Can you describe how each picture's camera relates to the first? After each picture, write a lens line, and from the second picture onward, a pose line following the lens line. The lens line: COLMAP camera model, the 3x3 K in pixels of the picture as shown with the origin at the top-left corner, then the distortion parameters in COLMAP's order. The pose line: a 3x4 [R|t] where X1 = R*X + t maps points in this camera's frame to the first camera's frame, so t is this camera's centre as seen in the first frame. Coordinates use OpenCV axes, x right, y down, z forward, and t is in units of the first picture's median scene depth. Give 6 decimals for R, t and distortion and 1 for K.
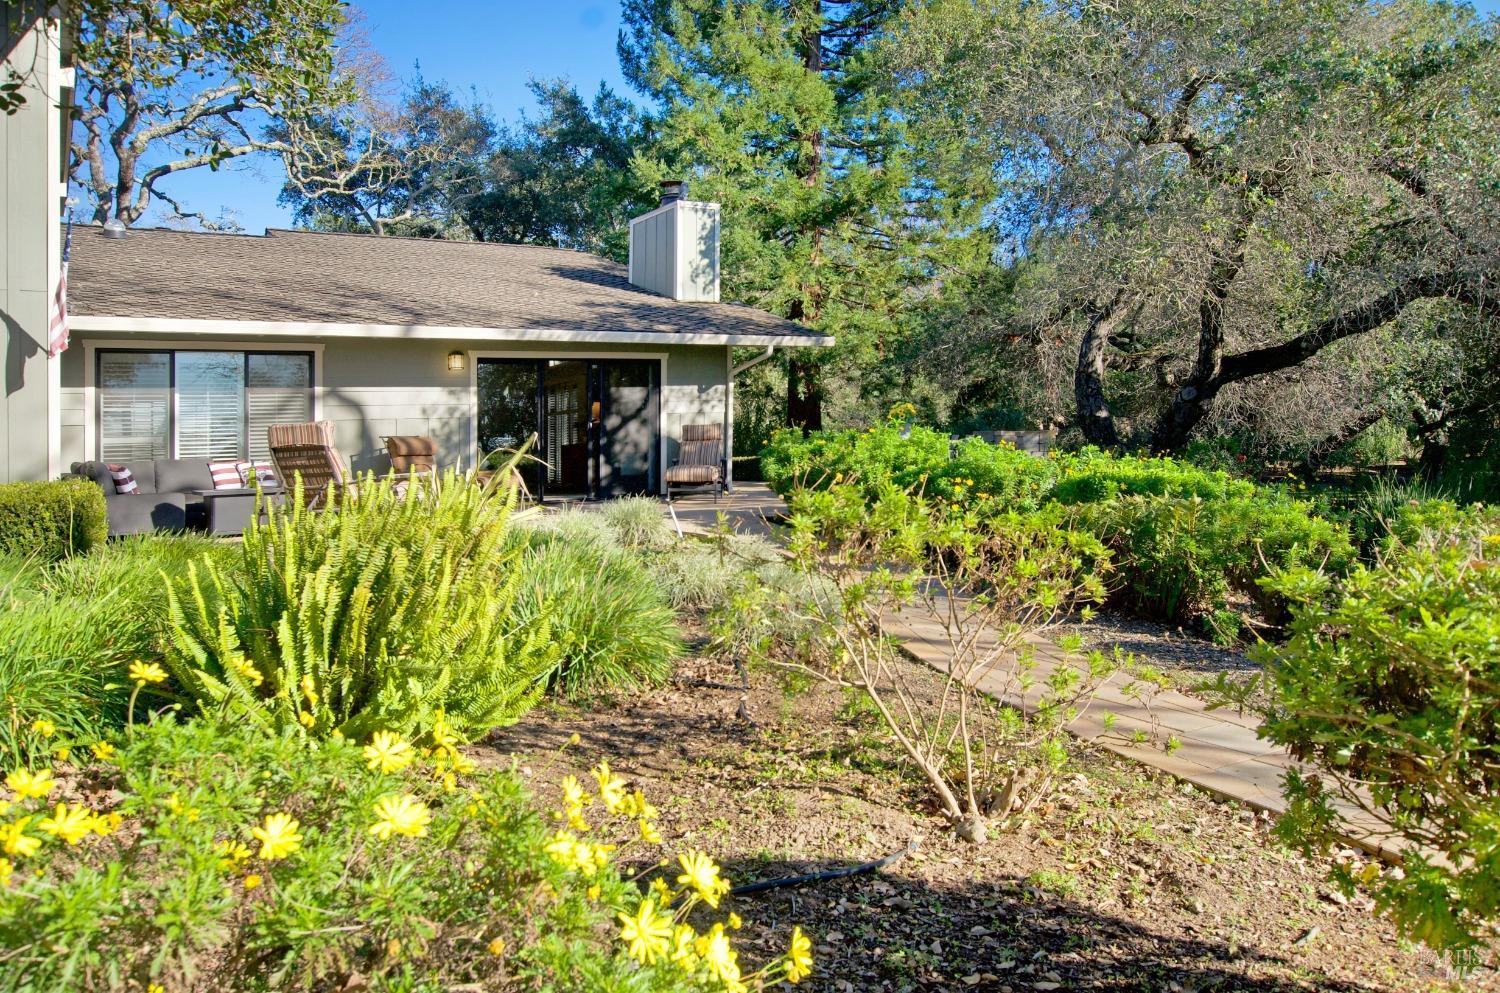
lens RADIAL K [[1204.9, 0, 750.5], [0, 1204.9, 410.6], [0, 0, 1]] dist [0.070143, -0.000023]
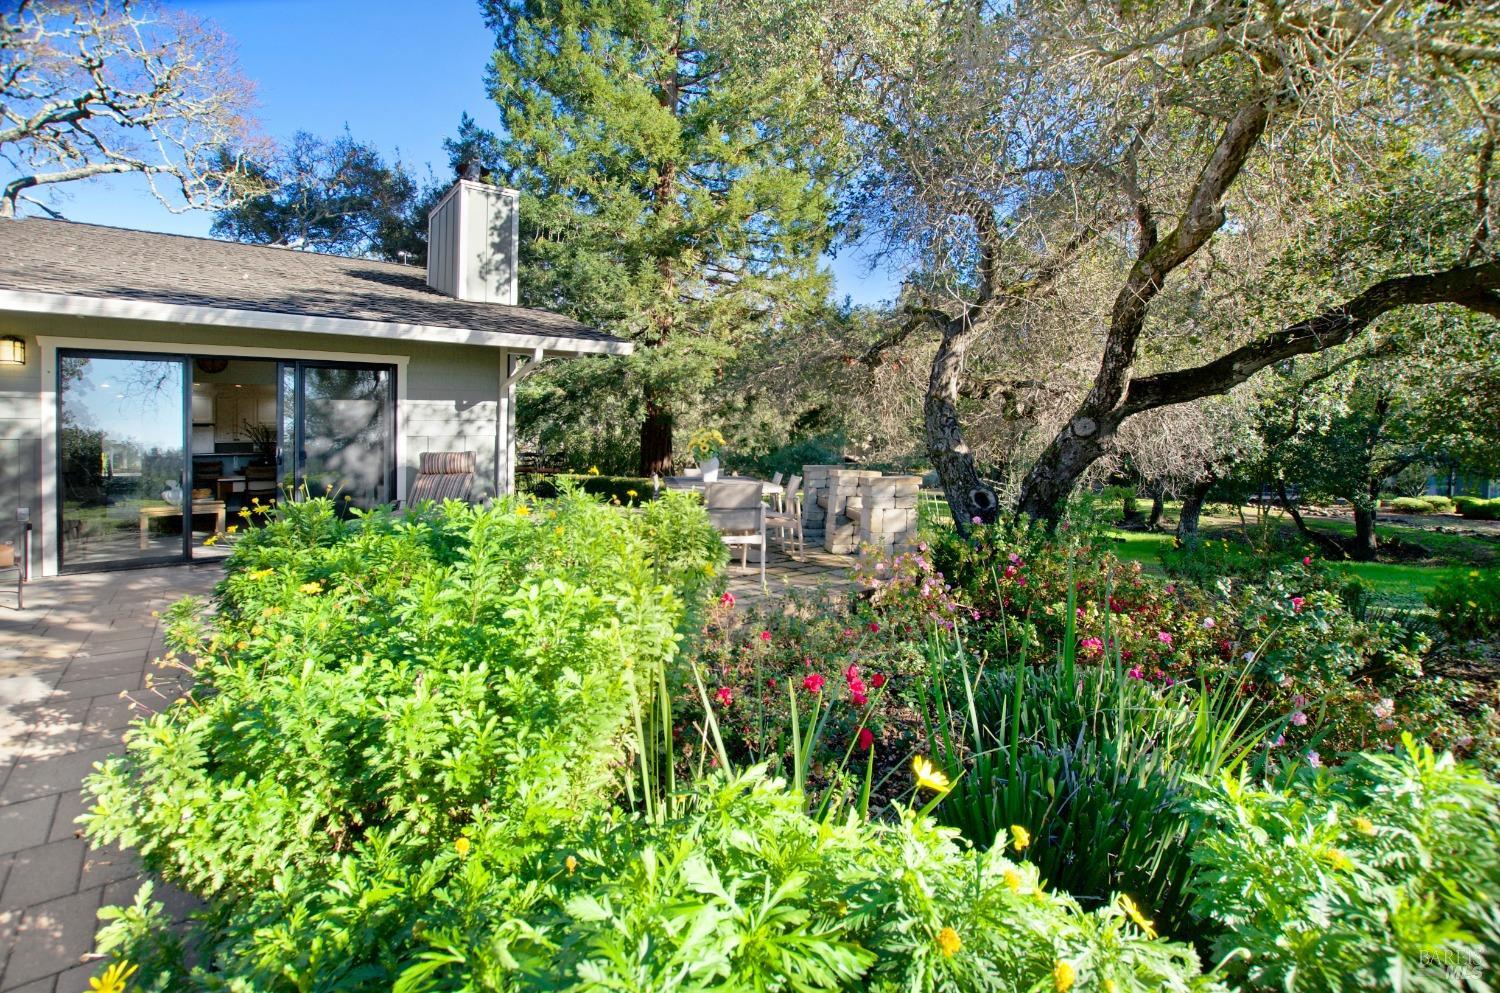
lens RADIAL K [[676.6, 0, 750.9], [0, 676.6, 475.2], [0, 0, 1]] dist [-0.018192, 0.000002]
pose [[0.995175, 0.017526, 0.096535, 0.096686], [-0.024458, 0.997169, 0.071105, -0.007584], [-0.095015, -0.073123, 0.992787, 0.499318]]
